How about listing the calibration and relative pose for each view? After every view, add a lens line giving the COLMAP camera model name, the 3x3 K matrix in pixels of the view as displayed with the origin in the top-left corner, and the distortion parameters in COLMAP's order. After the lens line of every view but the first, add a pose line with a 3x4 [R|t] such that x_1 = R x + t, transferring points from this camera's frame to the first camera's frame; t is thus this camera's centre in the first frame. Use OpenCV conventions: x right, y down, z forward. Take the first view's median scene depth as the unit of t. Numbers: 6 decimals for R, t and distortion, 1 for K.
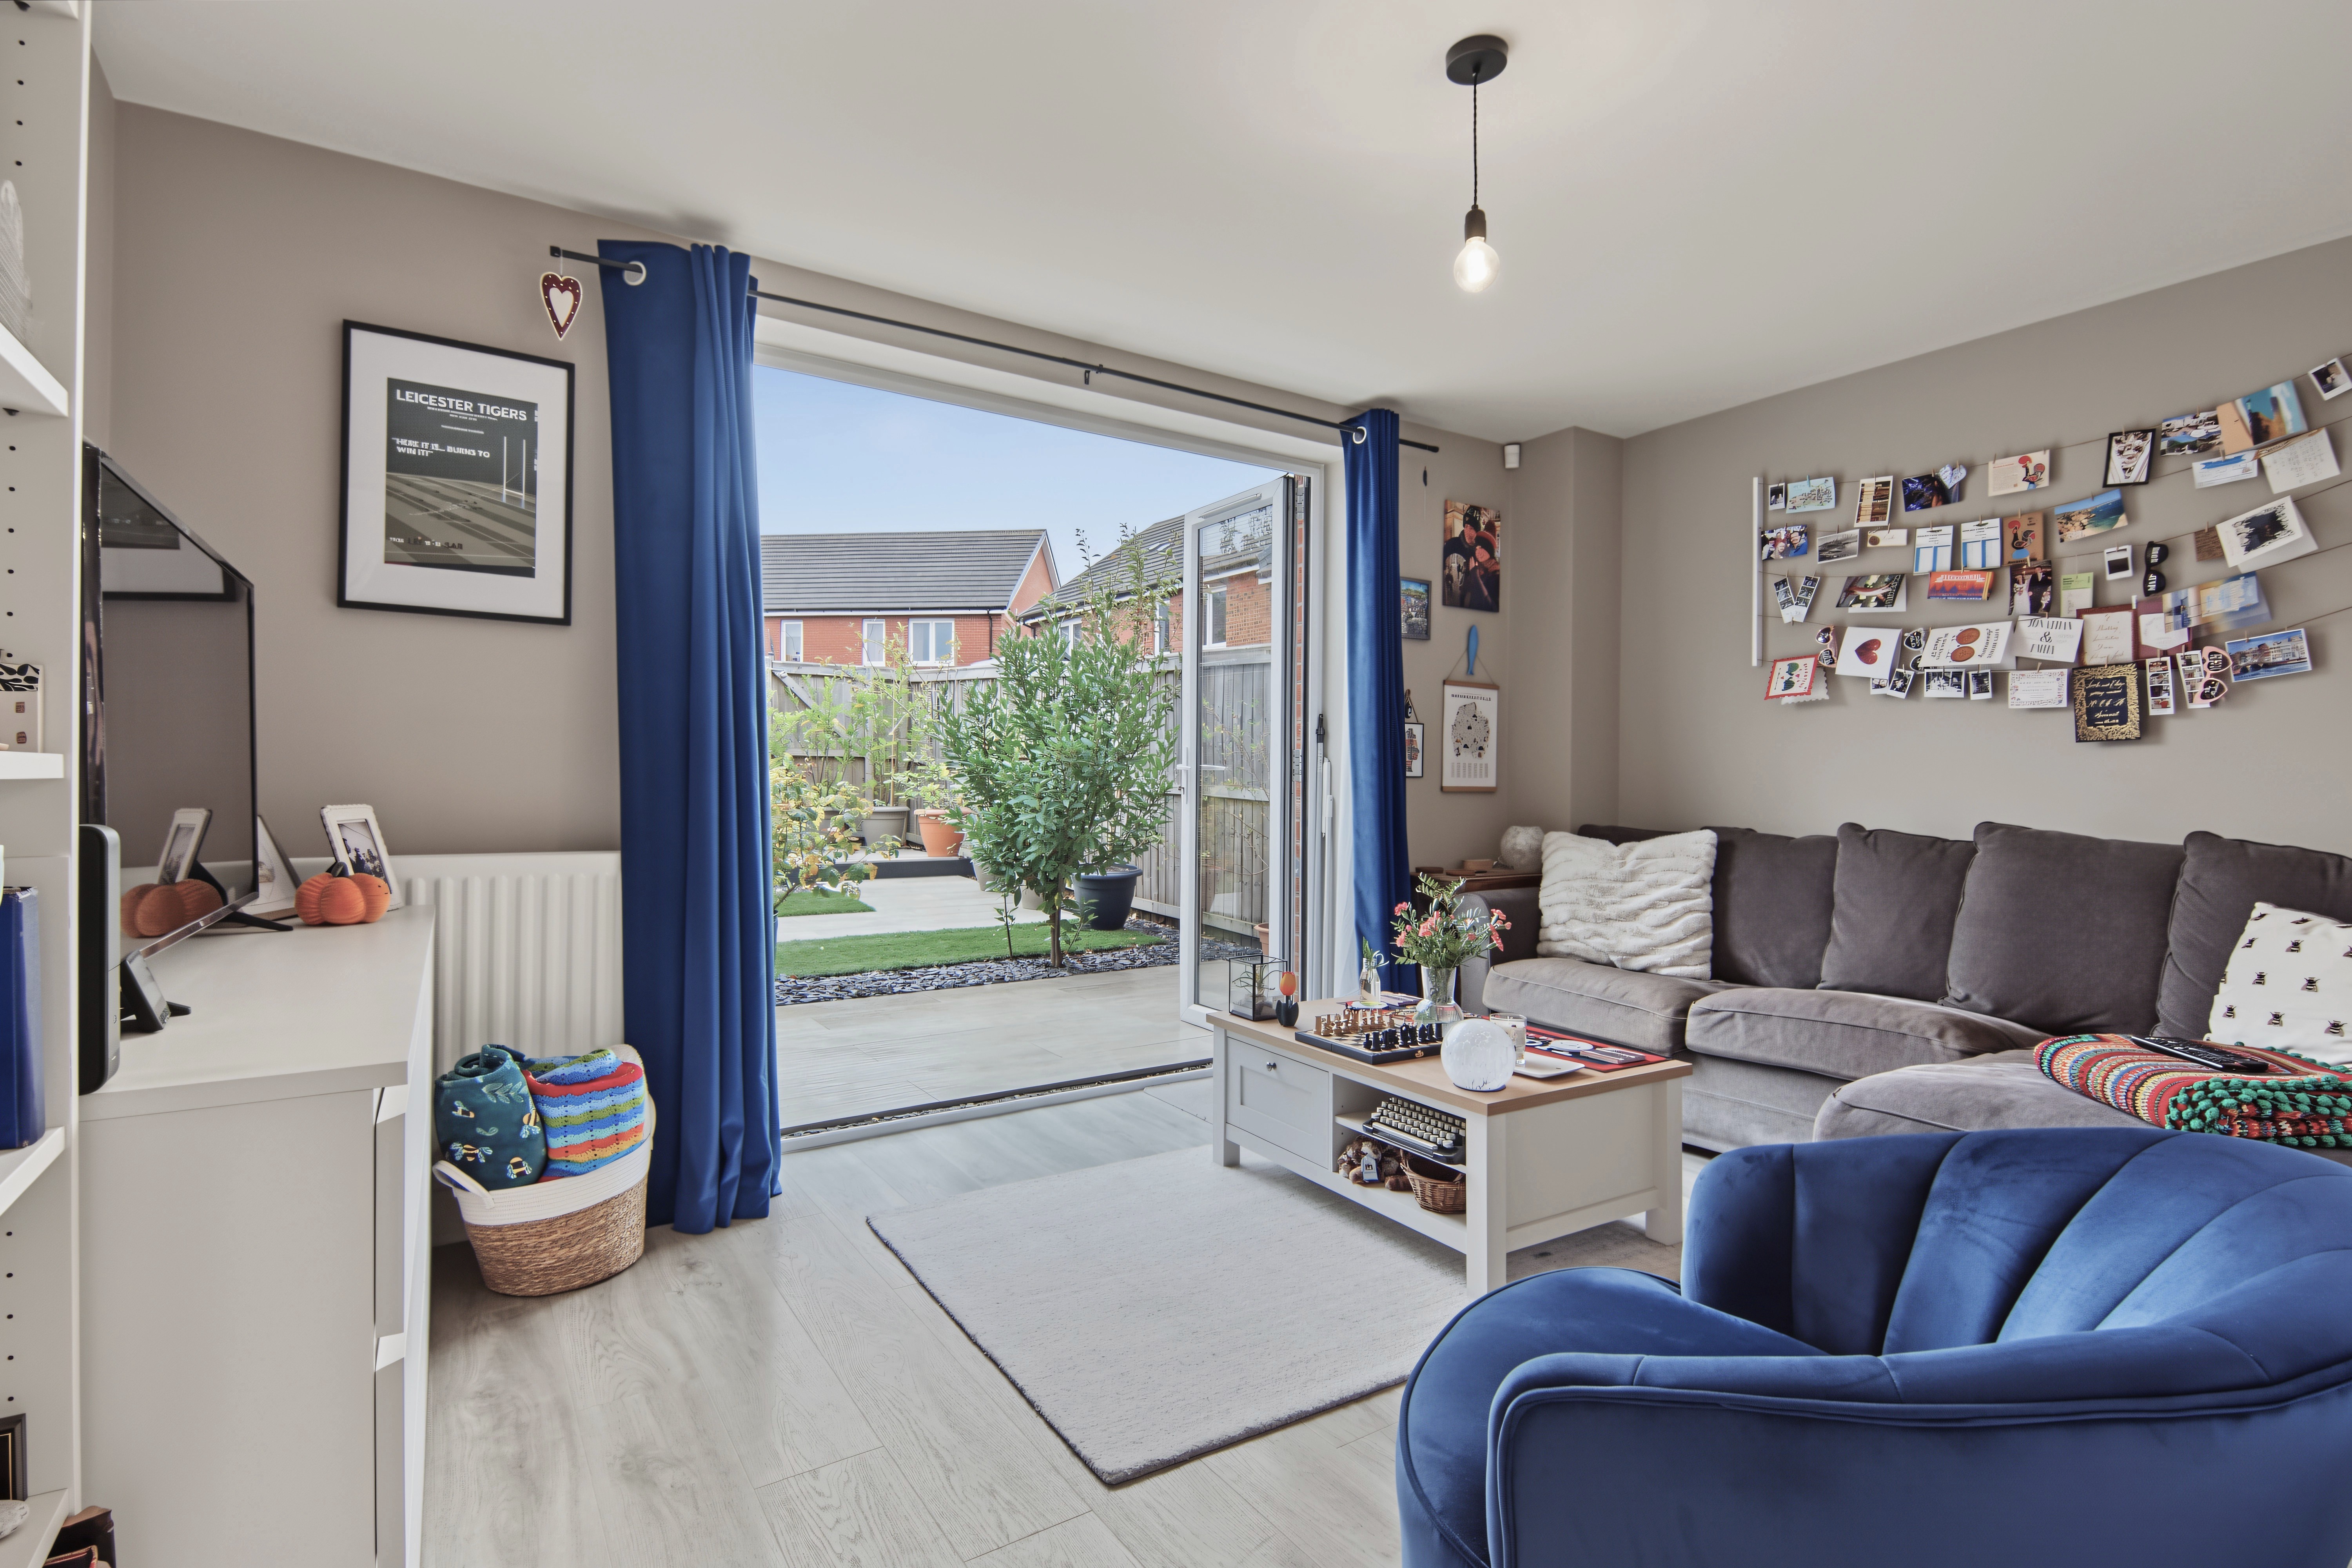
lens RADIAL K [[1155.5, 0, 1172.4], [0, 1155.5, 777.0], [0, 0, 1]] dist [-0.020053, -0.000310]
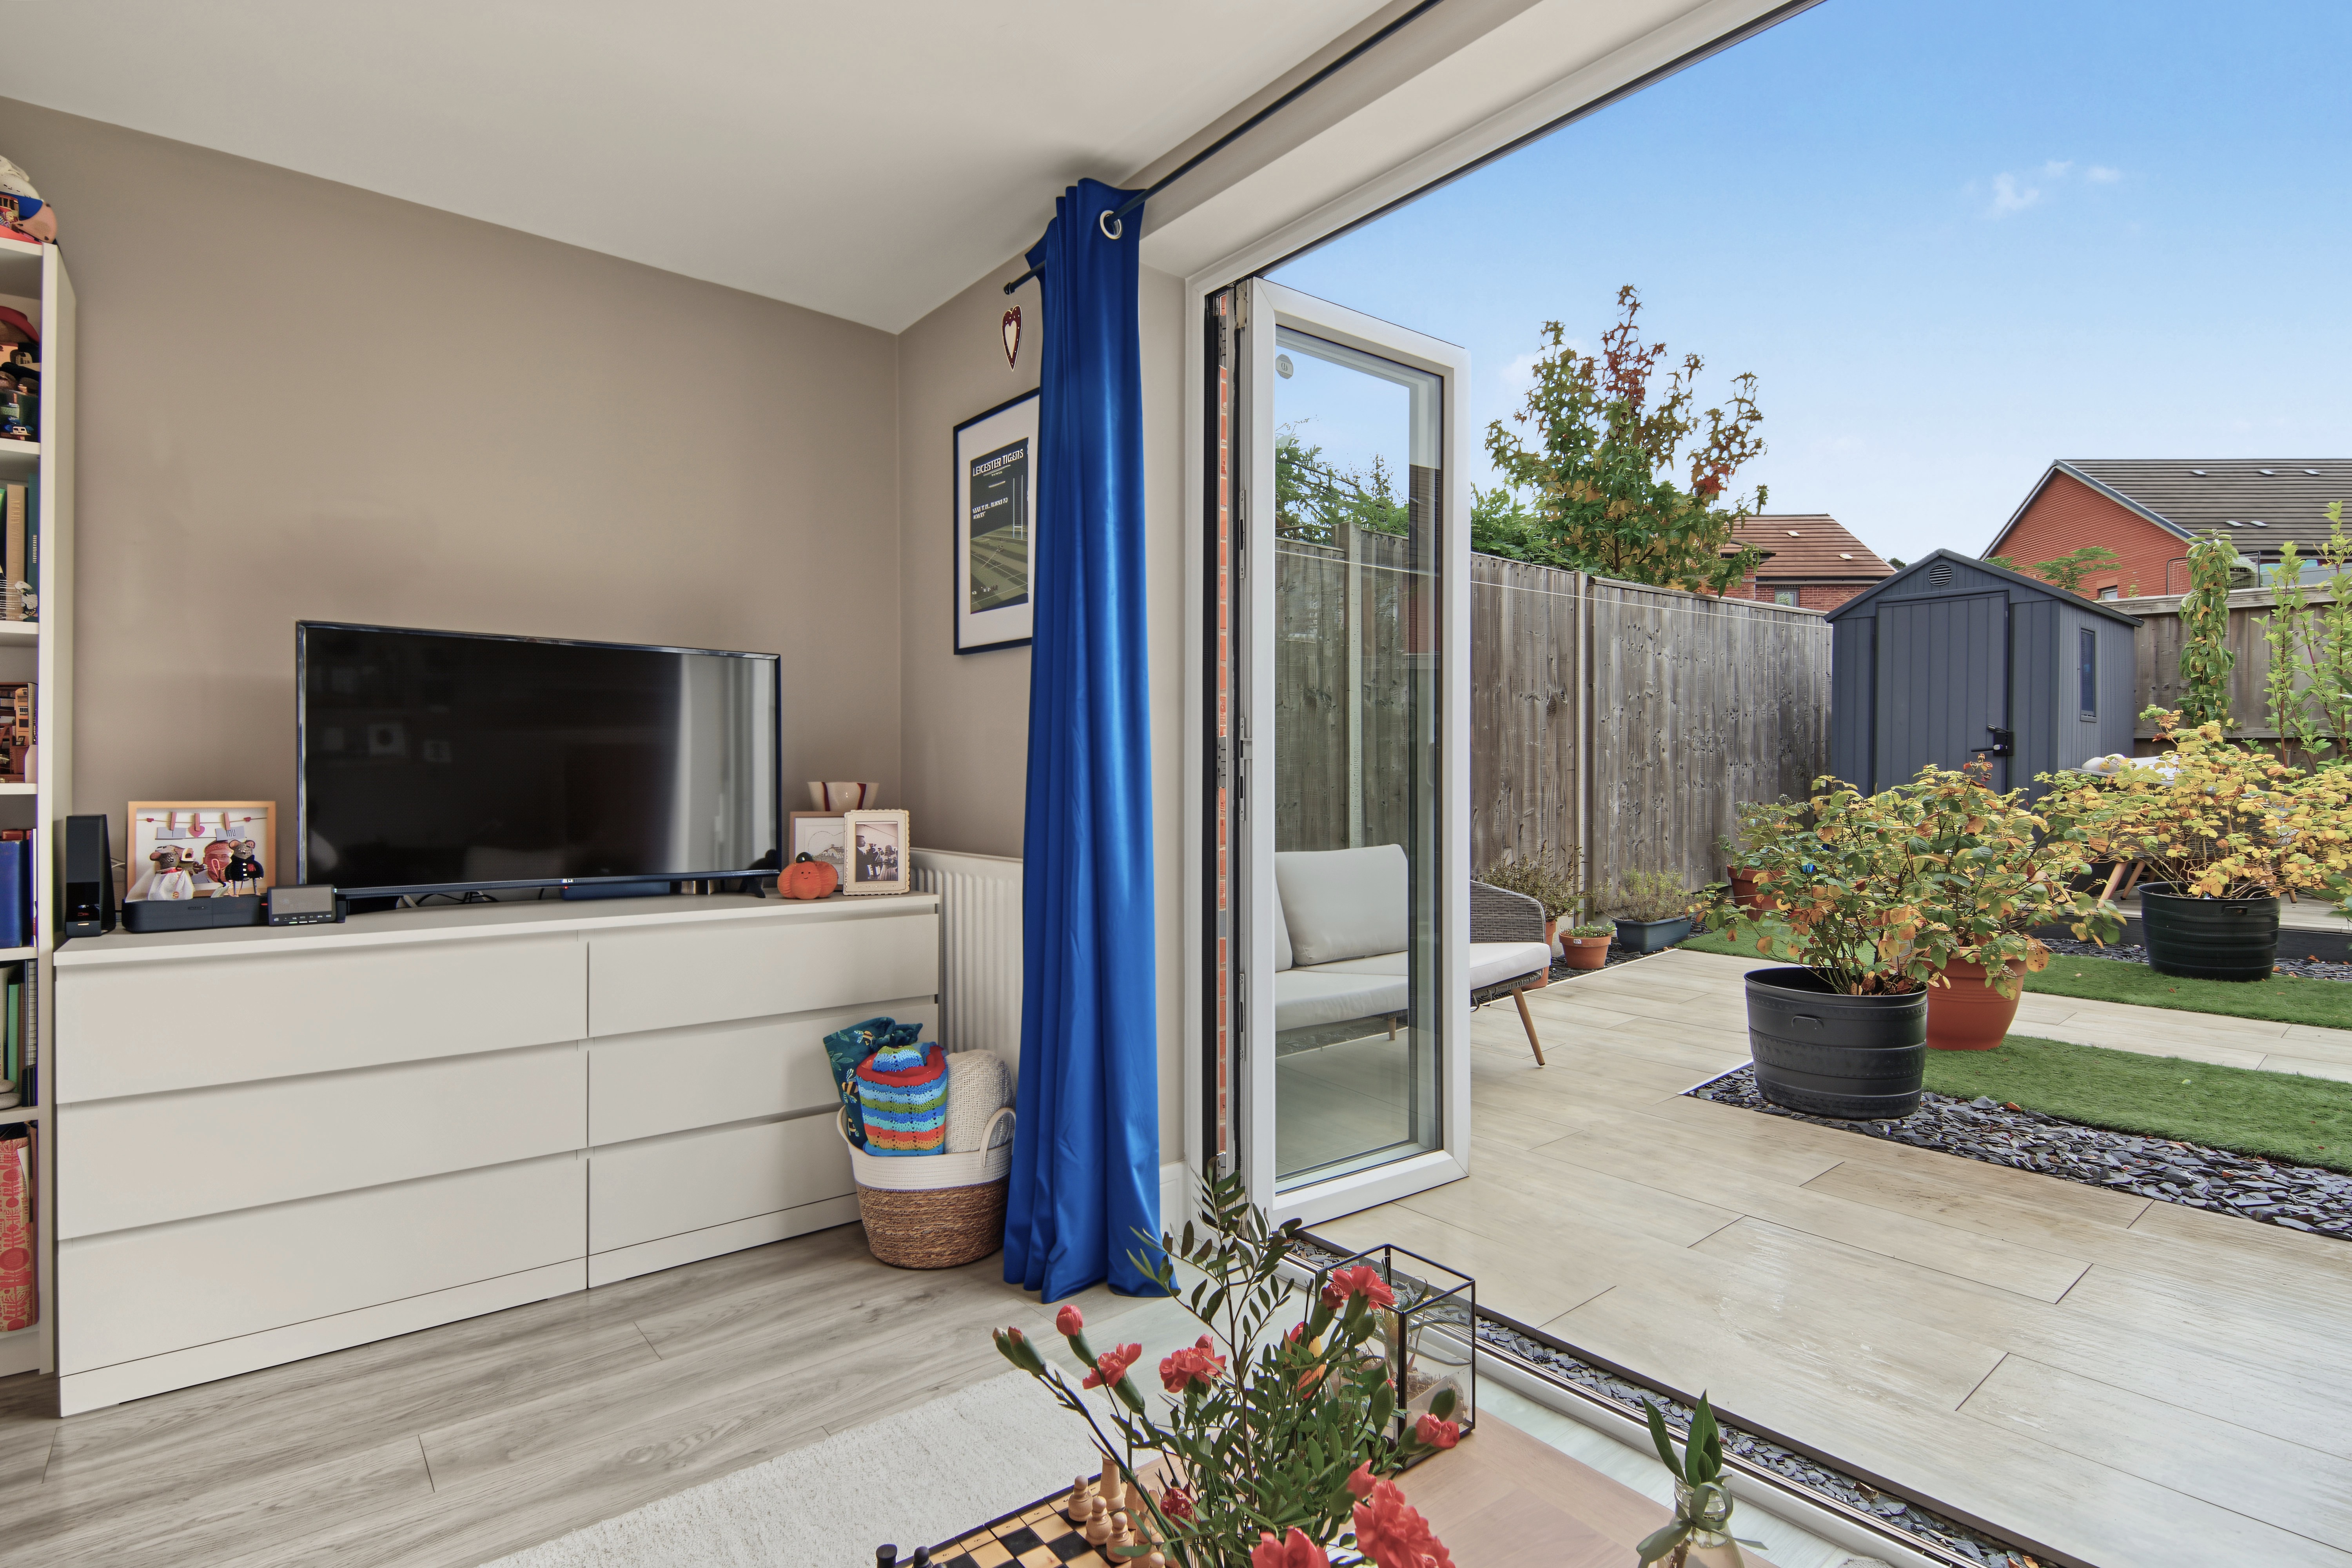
lens RADIAL K [[1123.6, 0, 1175.9], [0, 1123.6, 789.6], [0, 0, 1]] dist [0.016446, -0.000141]
pose [[0.098649, 0.006604, -0.995100, 0.527868], [0.001137, 0.999977, 0.006749, -0.006373], [0.995122, -0.001797, 0.098639, 1.089073]]
